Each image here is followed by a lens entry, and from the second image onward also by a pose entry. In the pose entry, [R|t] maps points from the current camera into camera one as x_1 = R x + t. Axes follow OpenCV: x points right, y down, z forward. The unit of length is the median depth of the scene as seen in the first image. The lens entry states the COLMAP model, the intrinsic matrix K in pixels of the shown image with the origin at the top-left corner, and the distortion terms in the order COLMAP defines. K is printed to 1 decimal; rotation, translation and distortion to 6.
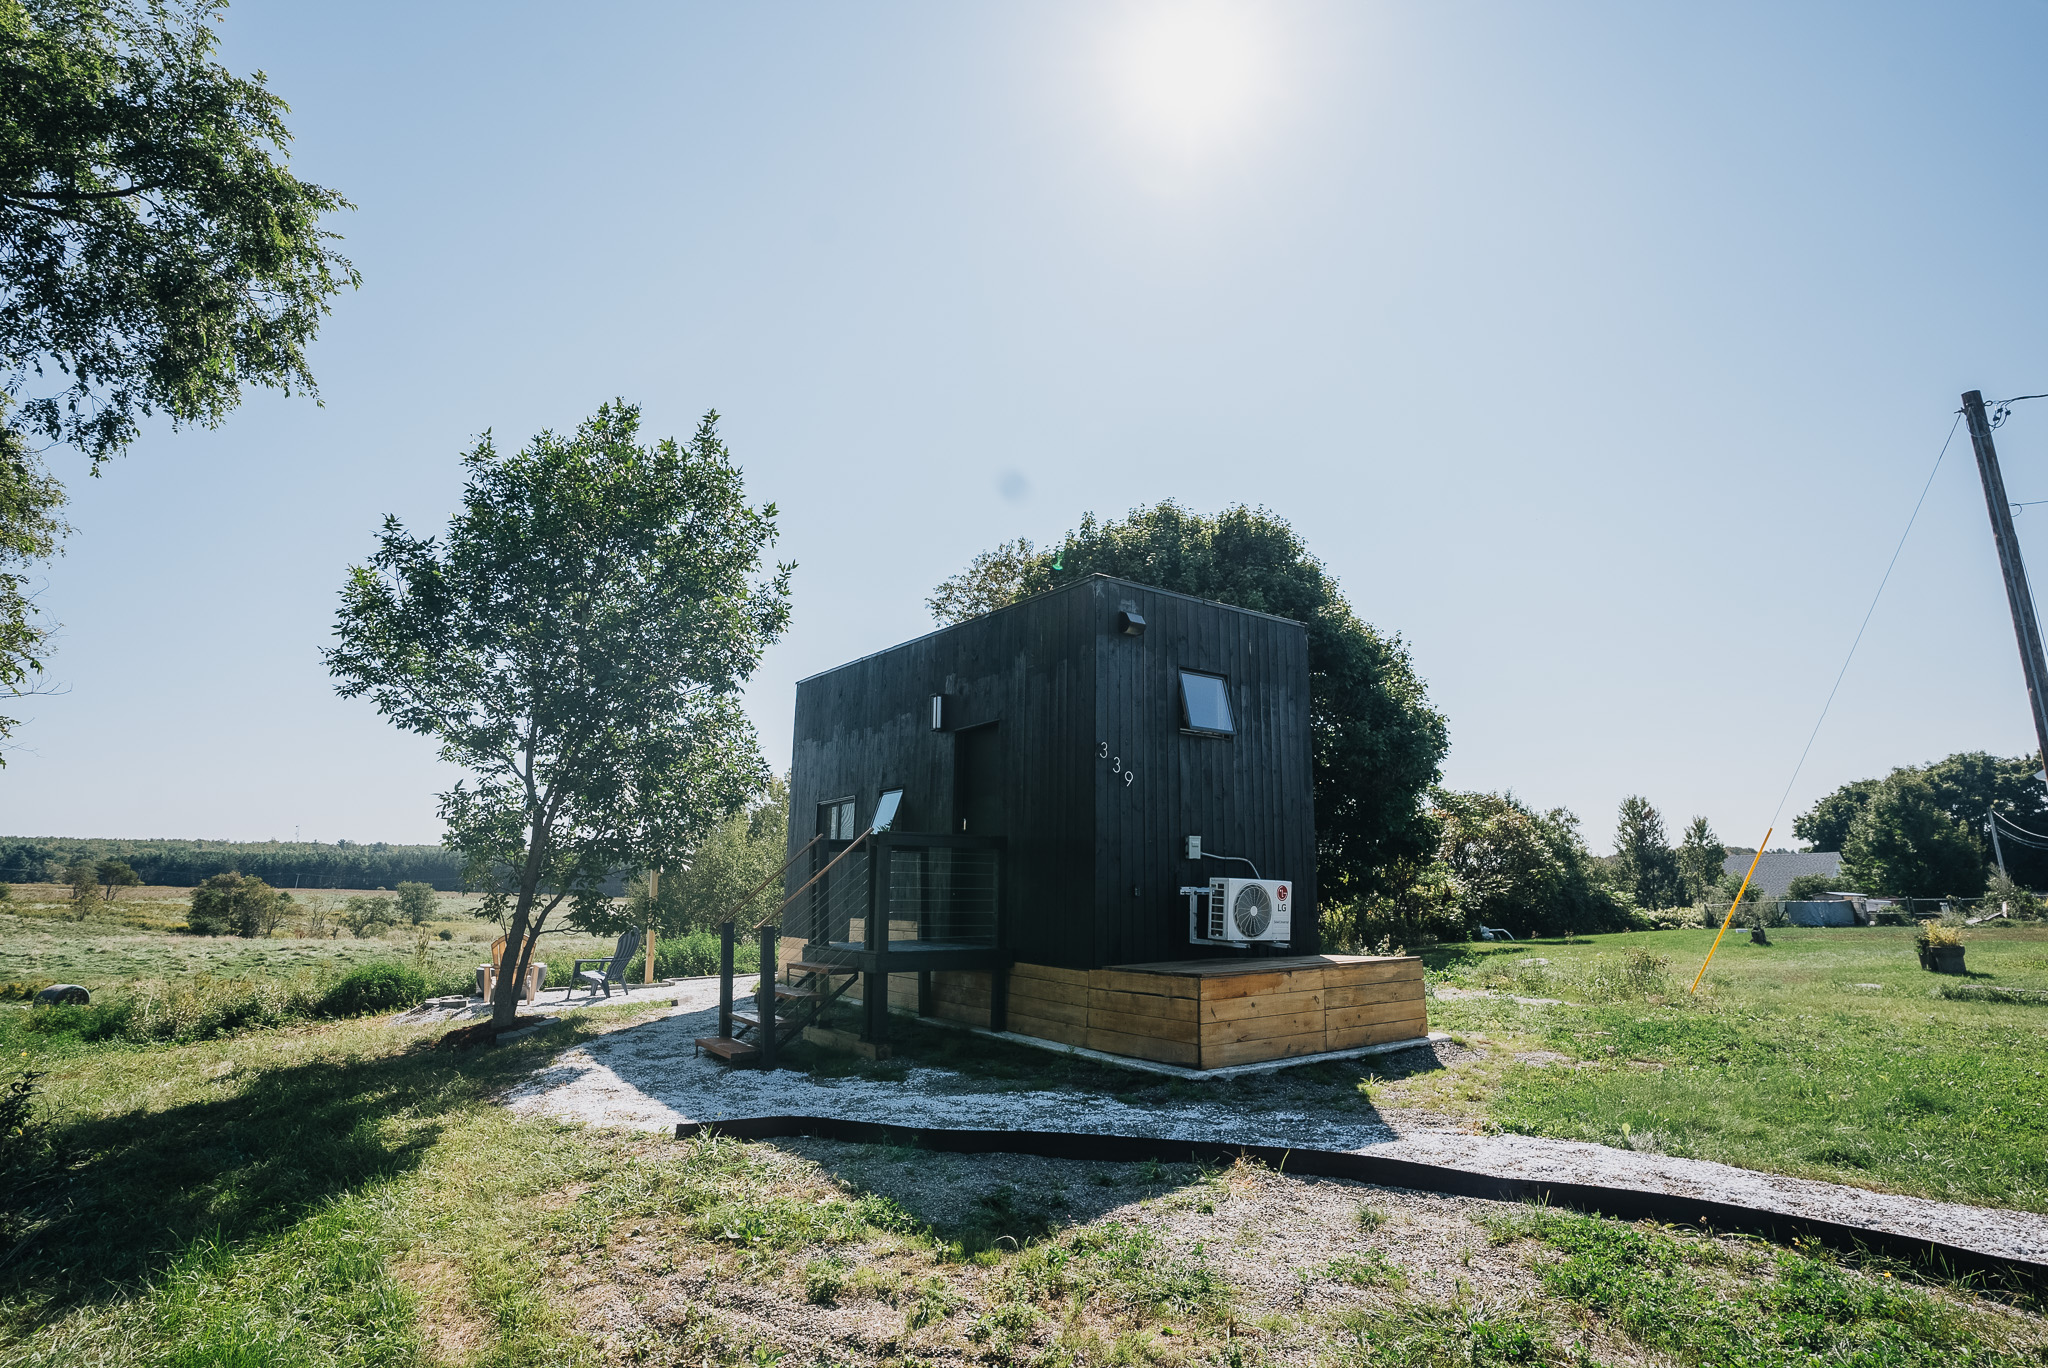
lens RADIAL K [[1002.9, 0, 1023.9], [0, 1002.9, 690.5], [0, 0, 1]] dist [-0.080722, 0.037650]
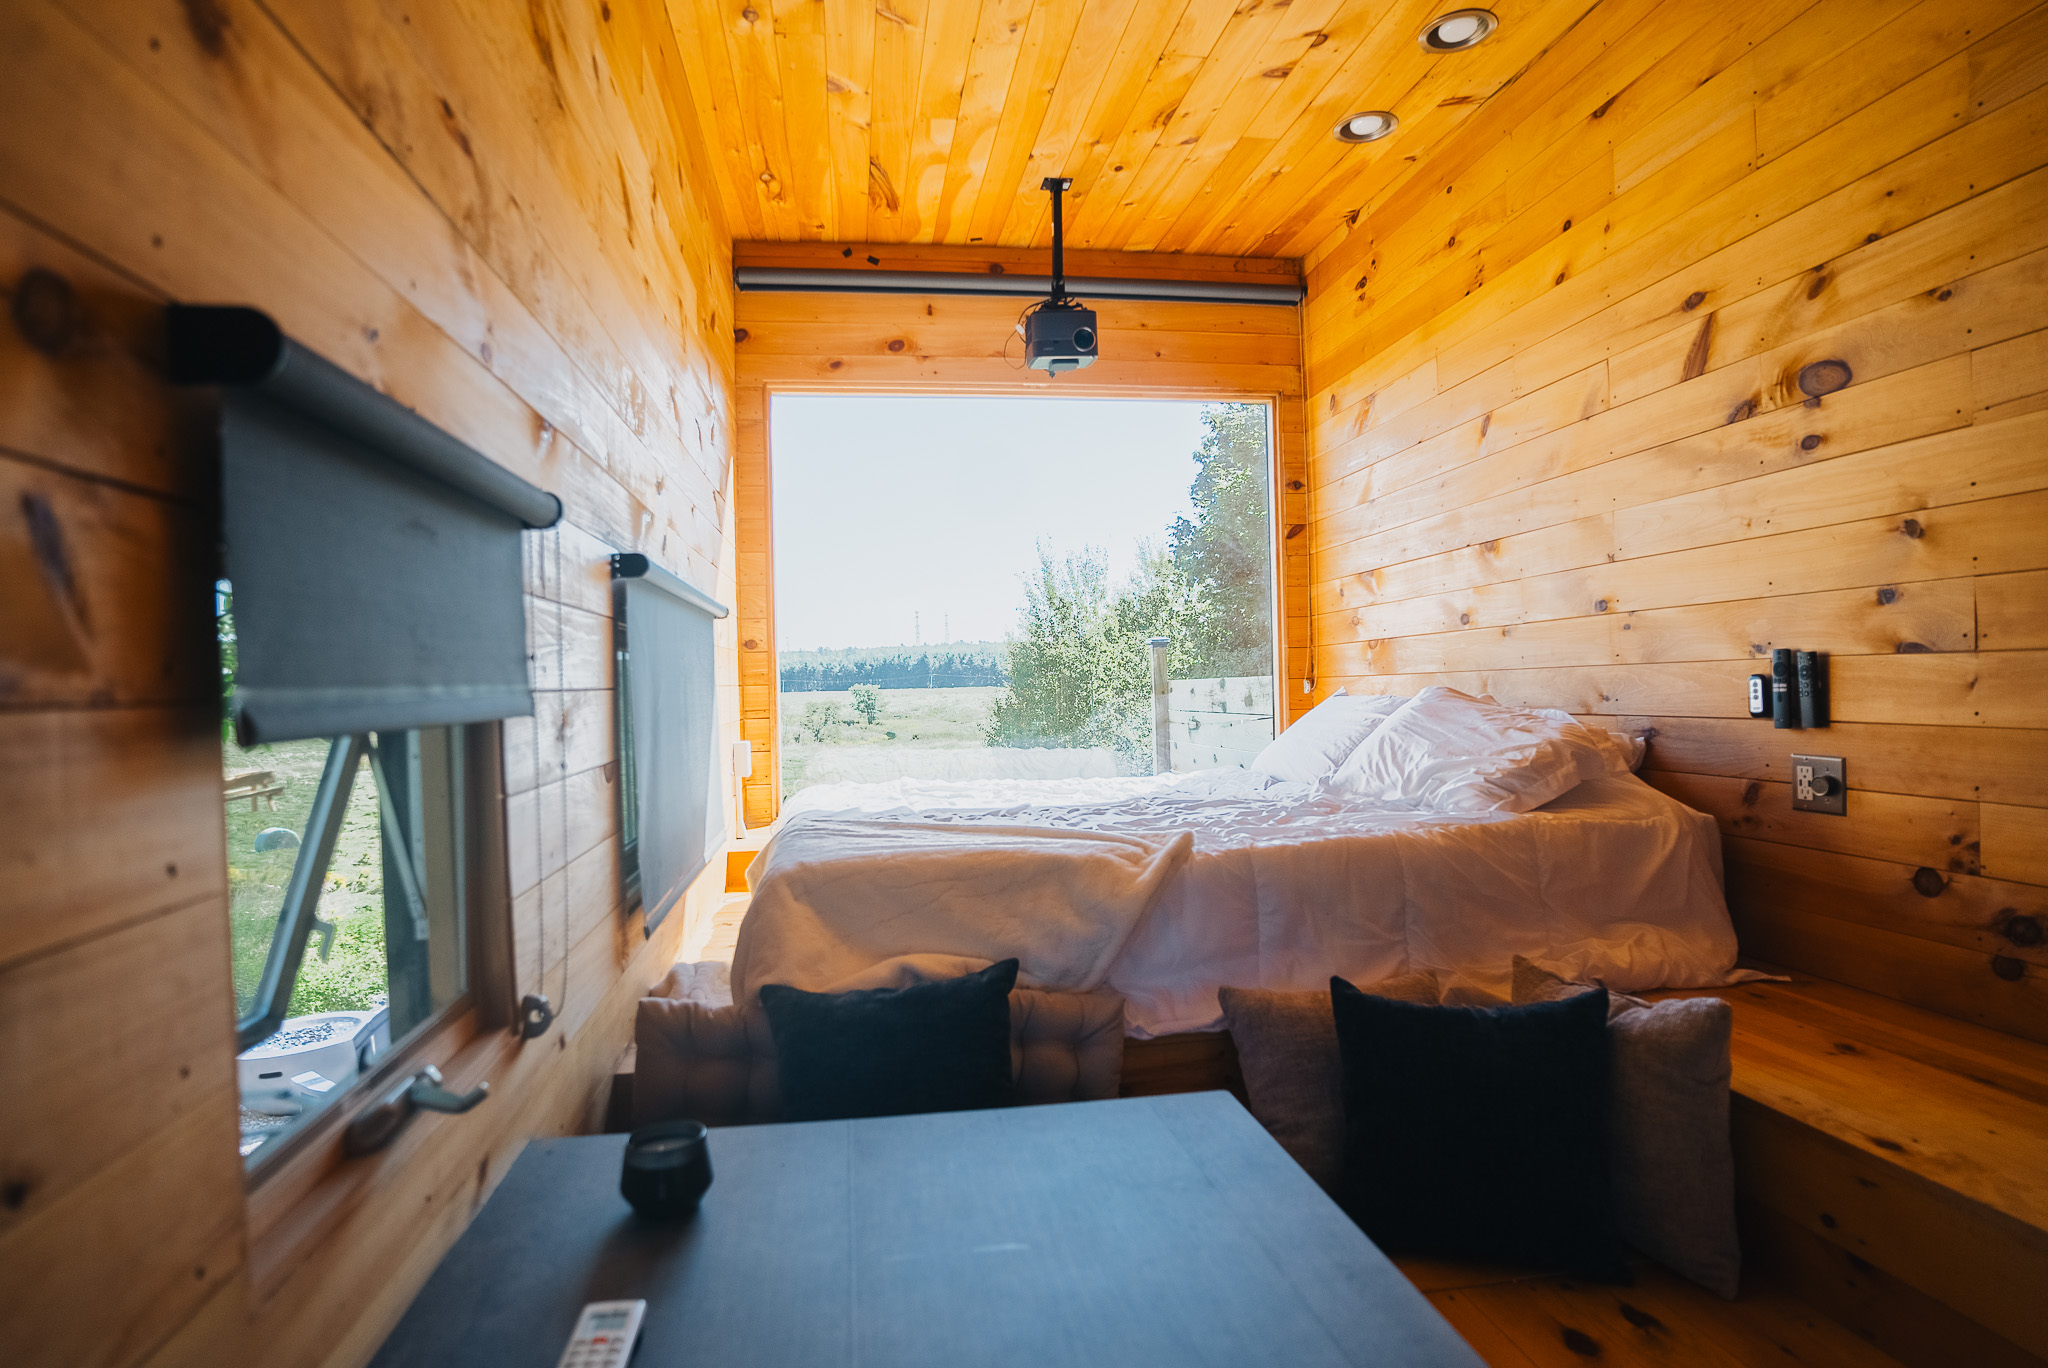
lens RADIAL K [[1053.6, 0, 1000.0], [0, 1053.6, 683.9], [0, 0, 1]] dist [-0.069145, 0.000222]
pose [[0.903328, -0.036982, -0.427353, -0.041711], [0.126222, 0.975084, 0.182424, 0.117243], [0.409959, -0.218730, 0.885489, 1.065100]]
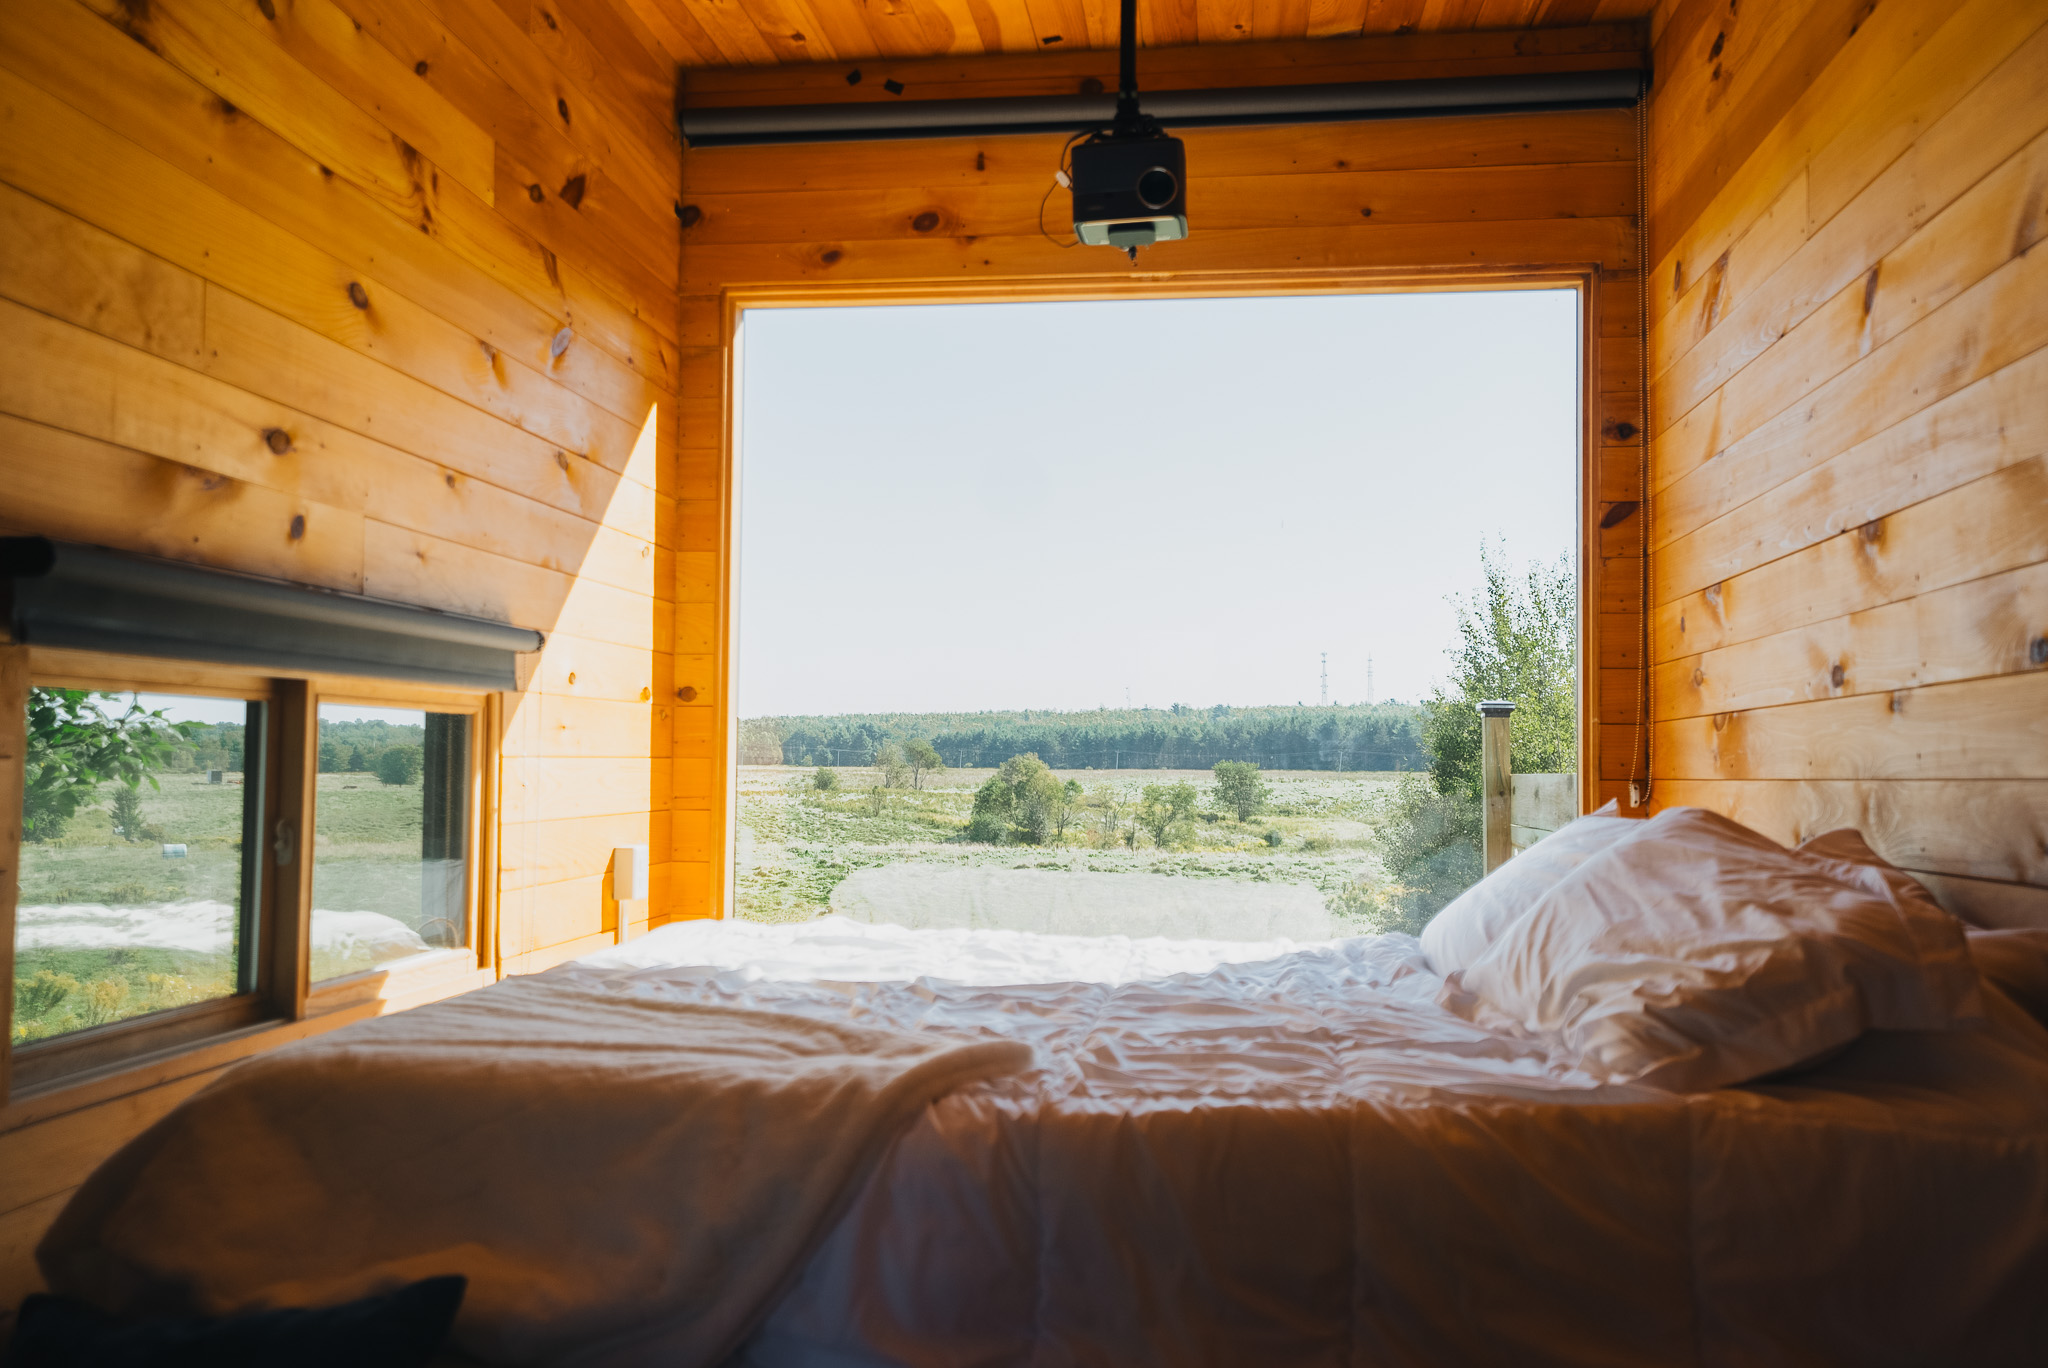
lens RADIAL K [[1583.5, 0, 1018.7], [0, 1583.5, 684.1], [0, 0, 1]] dist [-0.006850, 0.073366]
pose [[0.759221, -0.038321, -0.649704, 0.015693], [0.135372, 0.985730, 0.100051, 0.133363], [0.636599, -0.163913, 0.753574, 1.143188]]
